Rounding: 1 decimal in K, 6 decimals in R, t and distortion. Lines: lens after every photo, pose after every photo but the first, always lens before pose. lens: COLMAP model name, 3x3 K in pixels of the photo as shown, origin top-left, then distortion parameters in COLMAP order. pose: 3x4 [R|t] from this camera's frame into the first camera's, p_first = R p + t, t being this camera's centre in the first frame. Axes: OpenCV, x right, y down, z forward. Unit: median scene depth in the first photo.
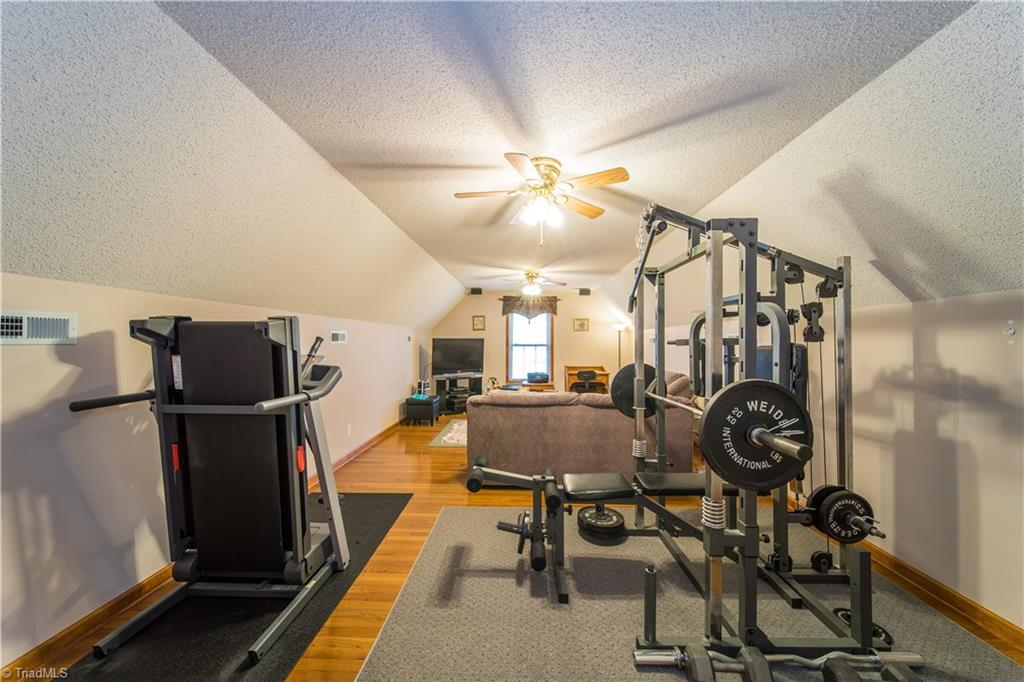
lens RADIAL K [[359.9, 0, 510.2], [0, 359.9, 336.2], [0, 0, 1]] dist [0.001146, -0.001303]
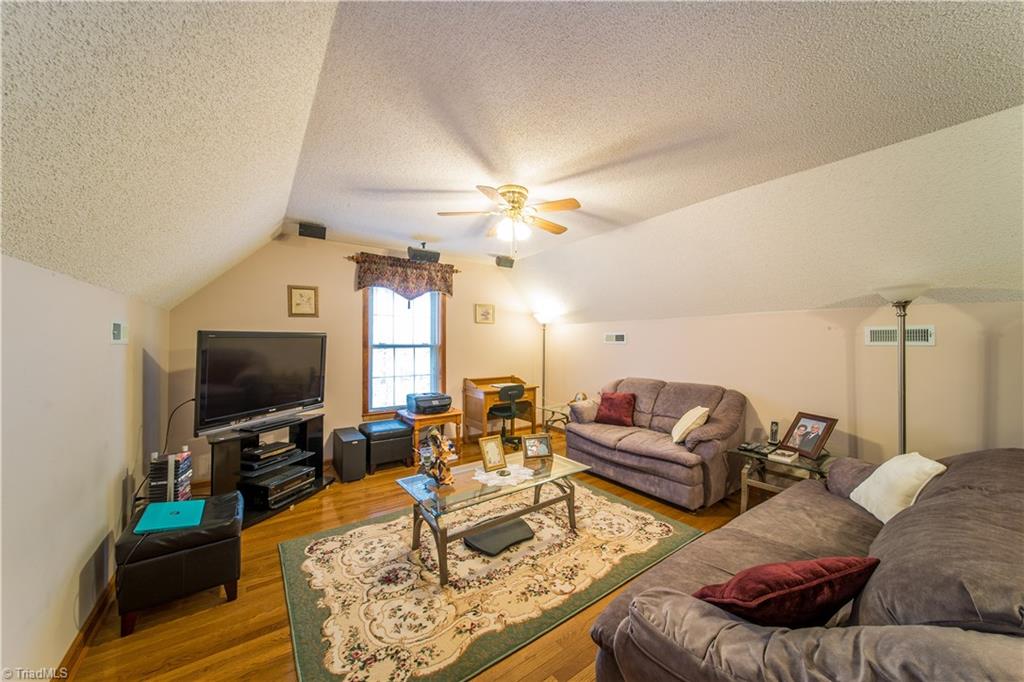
lens RADIAL K [[359.9, 0, 511.7], [0, 359.9, 341.6], [0, 0, 1]] dist [0.001146, -0.001303]
pose [[0.789221, -0.003814, 0.614097, -0.167154], [-0.008105, 0.999829, 0.016627, 0.007144], [-0.614055, -0.018100, 0.789056, 0.458160]]
